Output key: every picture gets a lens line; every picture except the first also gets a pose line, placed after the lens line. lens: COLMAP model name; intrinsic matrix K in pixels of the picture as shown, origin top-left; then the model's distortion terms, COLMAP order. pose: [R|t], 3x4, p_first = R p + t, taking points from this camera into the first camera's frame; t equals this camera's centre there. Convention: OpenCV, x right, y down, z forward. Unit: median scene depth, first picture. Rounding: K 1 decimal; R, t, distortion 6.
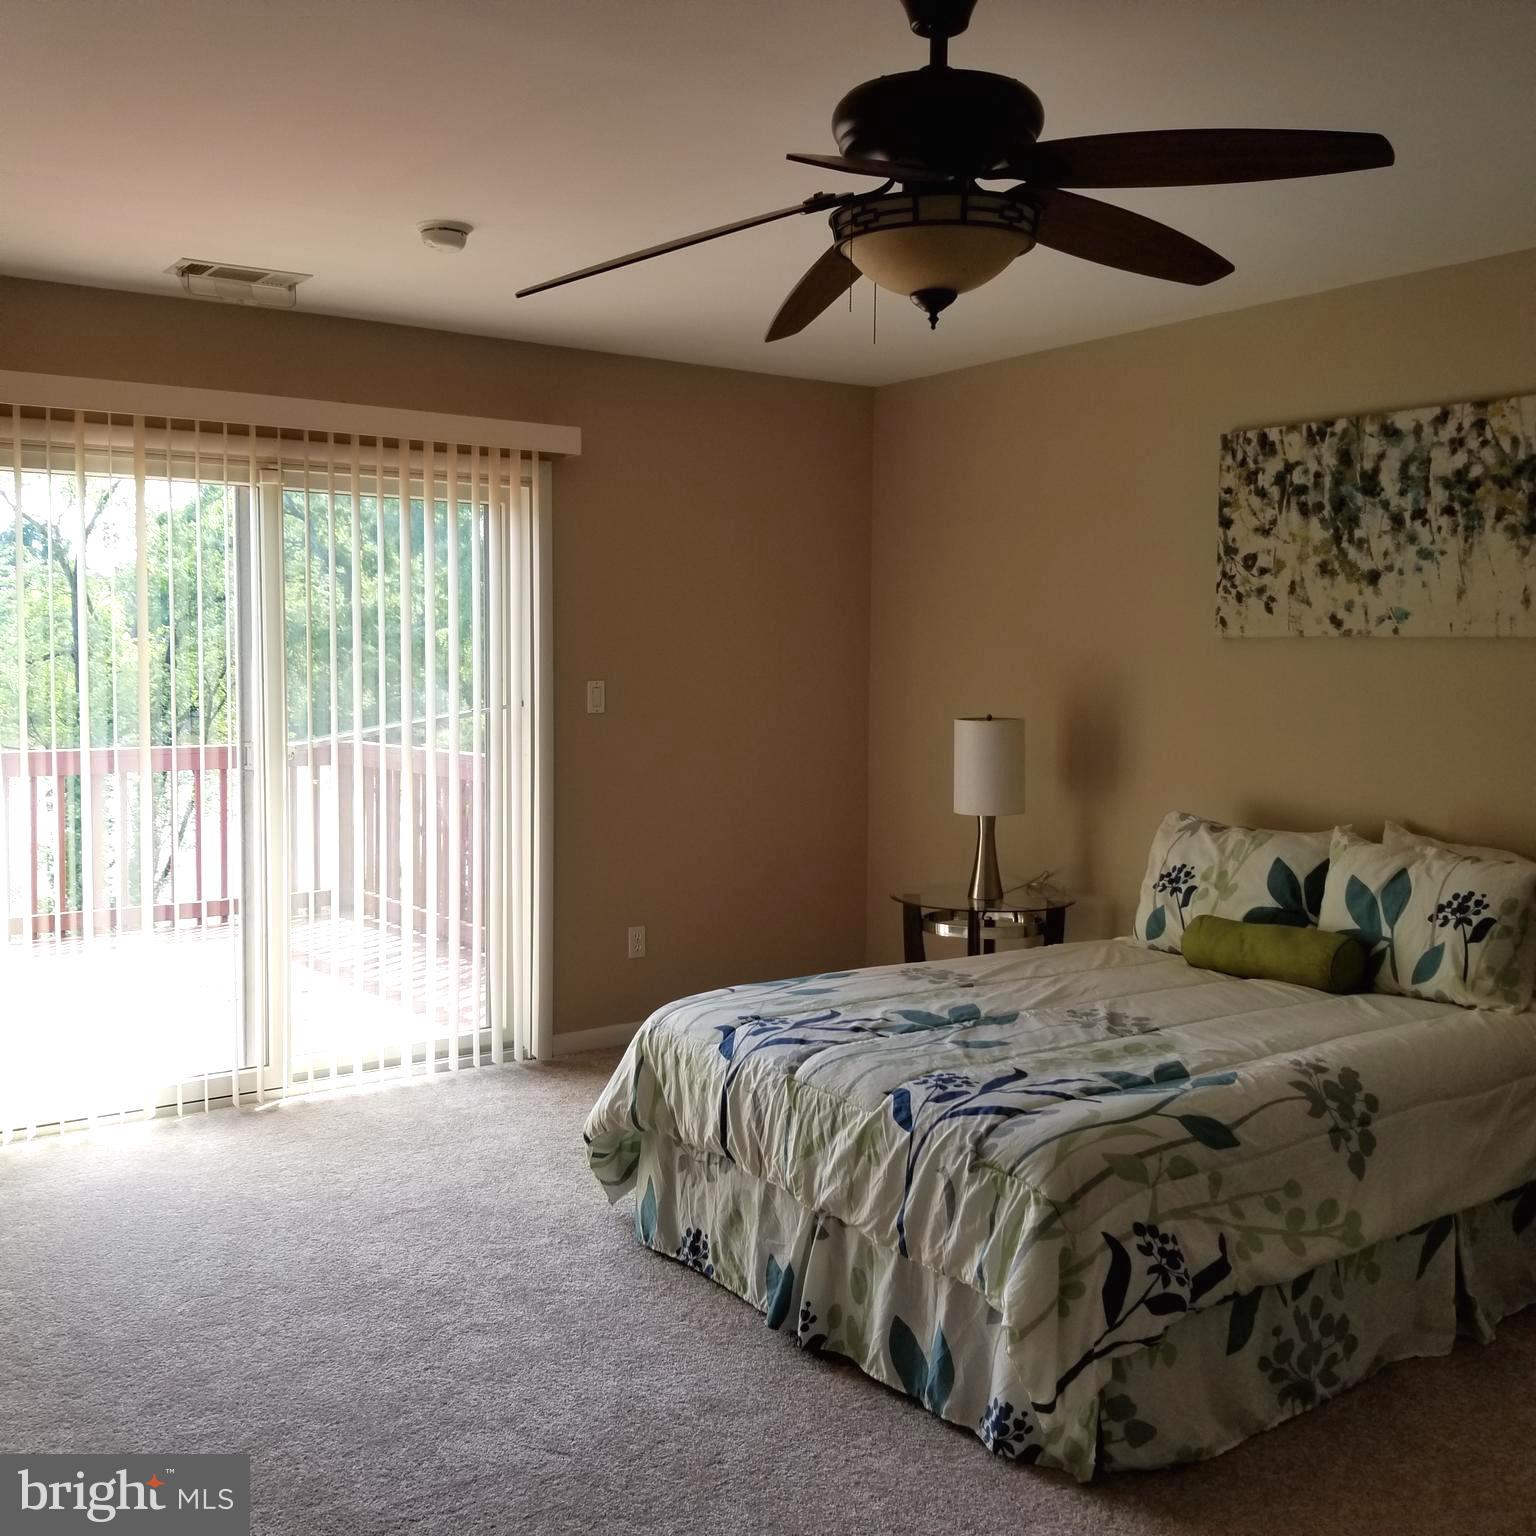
lens RADIAL K [[1651.6, 0, 767.4], [0, 1651.6, 768.1], [0, 0, 1]] dist [0.059828, 0.000000]
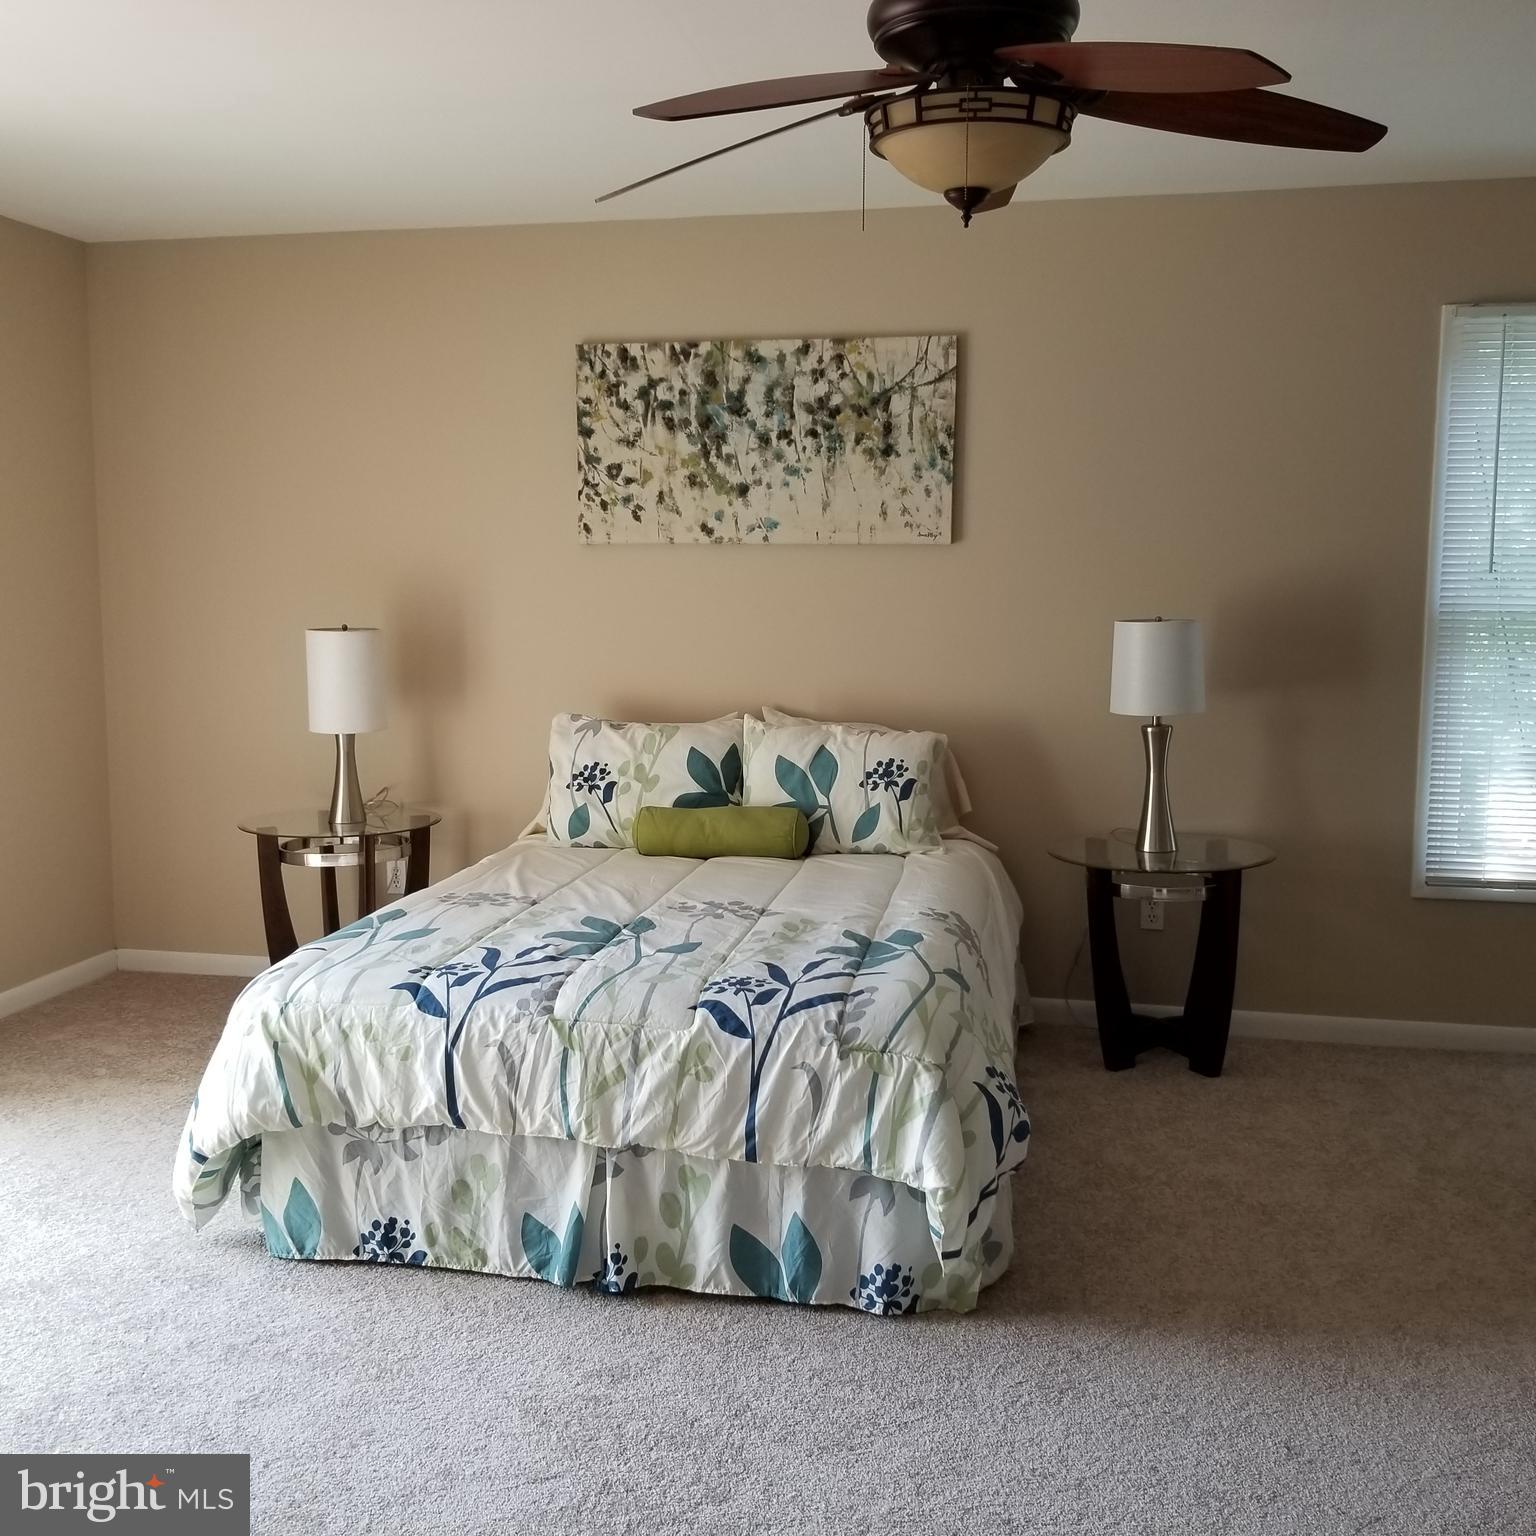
lens RADIAL K [[1583.1, 0, 769.0], [0, 1583.1, 779.6], [0, 0, 1]] dist [0.095685, 0.000000]
pose [[0.723726, -0.097079, 0.683225, -0.404175], [0.054531, 0.995005, 0.083617, -0.010073], [-0.687930, -0.023259, 0.725404, 0.229420]]
